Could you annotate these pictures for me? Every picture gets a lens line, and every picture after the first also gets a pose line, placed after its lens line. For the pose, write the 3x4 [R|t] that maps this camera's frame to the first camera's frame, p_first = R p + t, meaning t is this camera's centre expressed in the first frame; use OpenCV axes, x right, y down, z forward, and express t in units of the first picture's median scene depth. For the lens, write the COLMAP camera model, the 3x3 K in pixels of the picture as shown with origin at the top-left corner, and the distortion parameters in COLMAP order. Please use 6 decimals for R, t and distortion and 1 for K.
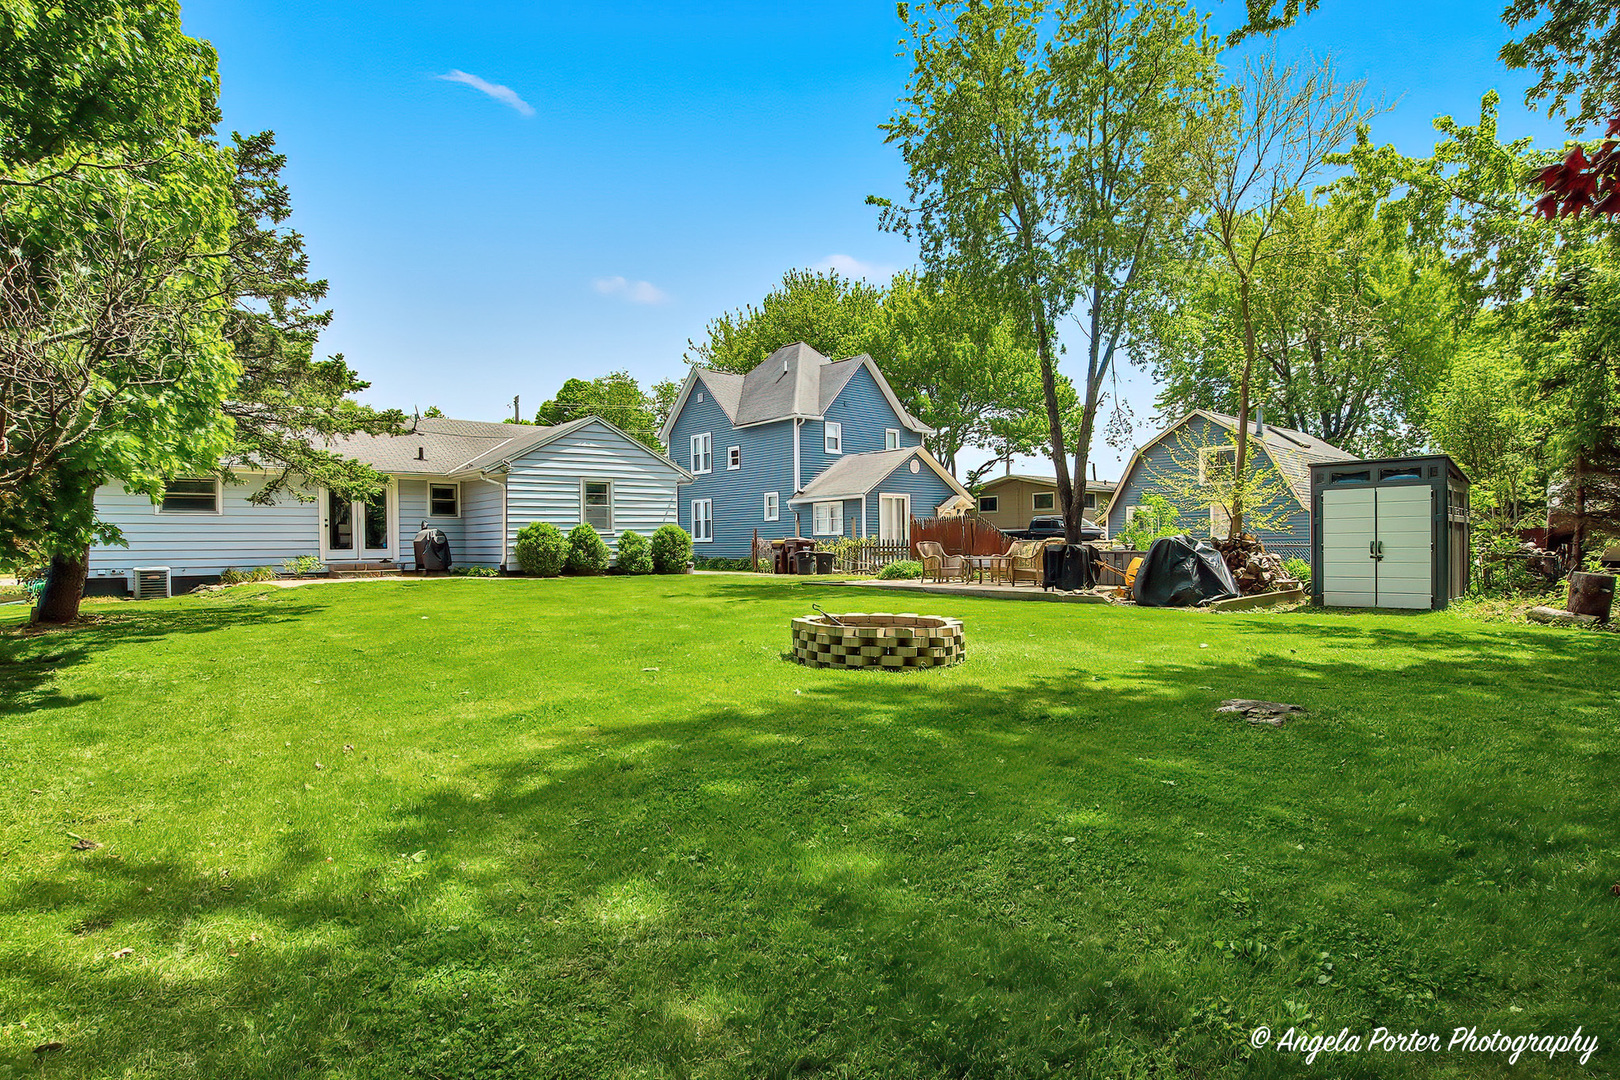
lens RADIAL K [[837.0, 0, 811.0], [0, 837.0, 534.6], [0, 0, 1]] dist [-0.026496, 0.001265]
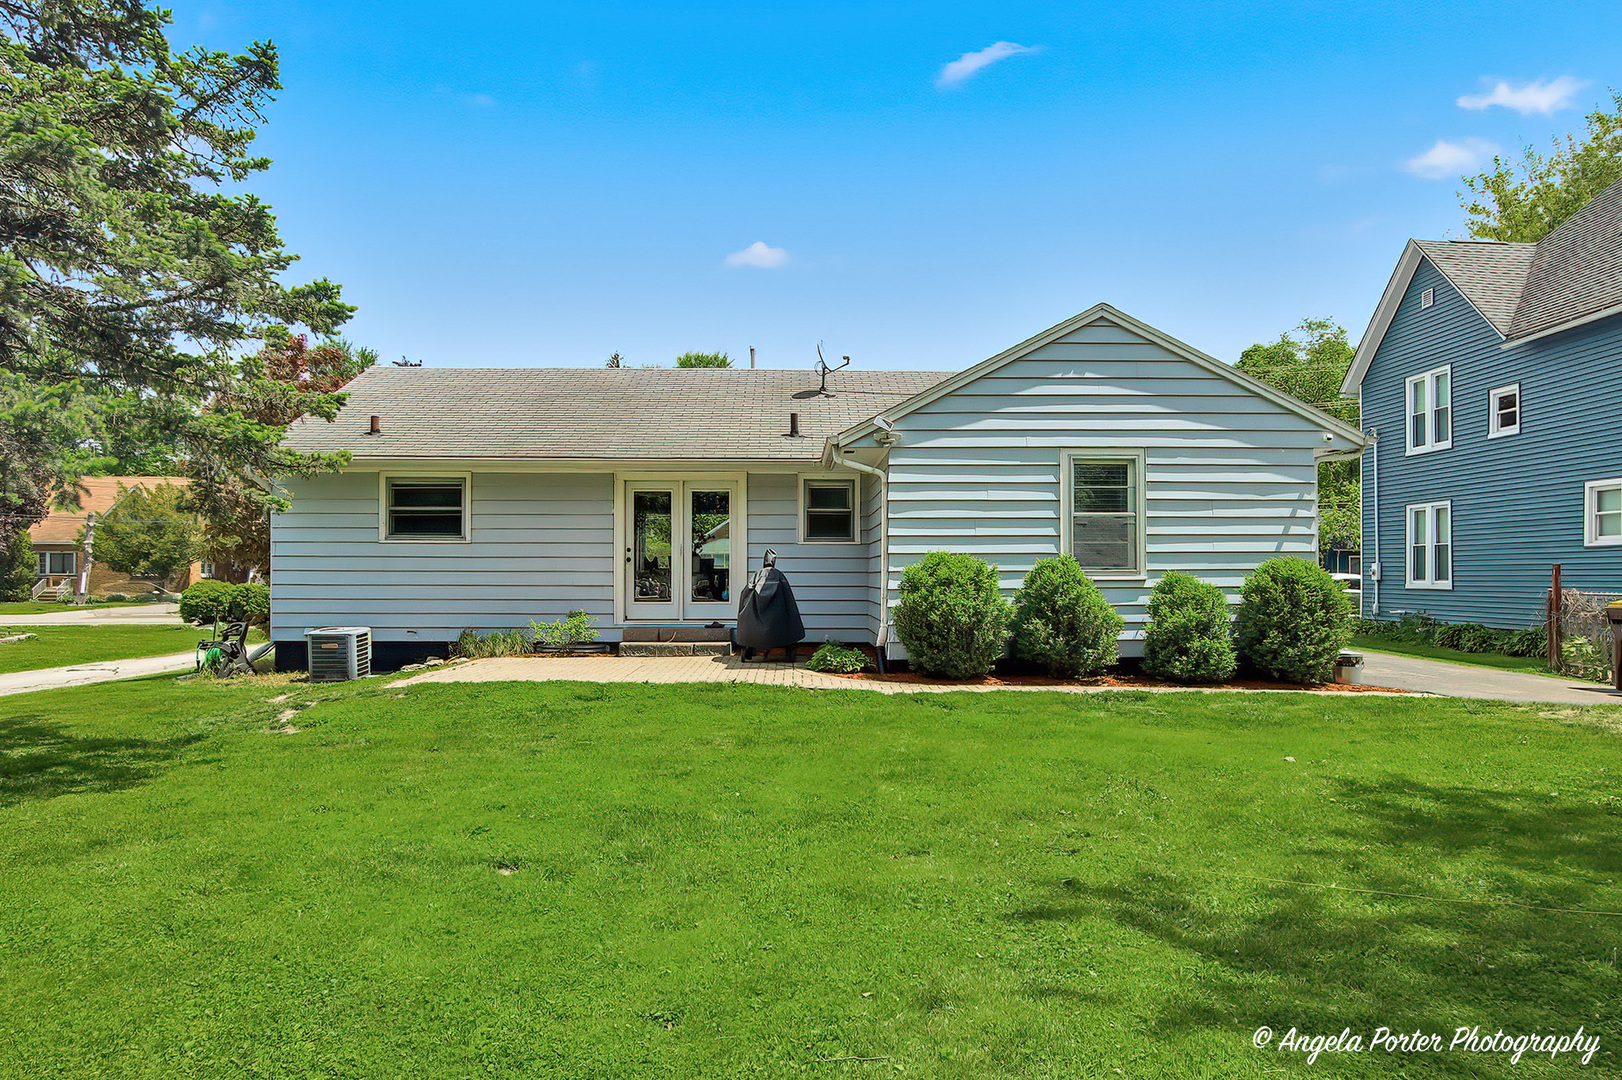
lens RADIAL K [[1055.2, 0, 811.8], [0, 1055.2, 558.8], [0, 0, 1]] dist [0.001177, 0.001438]
pose [[0.771987, 0.004265, -0.635624, -0.025254], [-0.005879, 0.999983, -0.000432, -0.010398], [0.635611, 0.004070, 0.771999, 0.479867]]
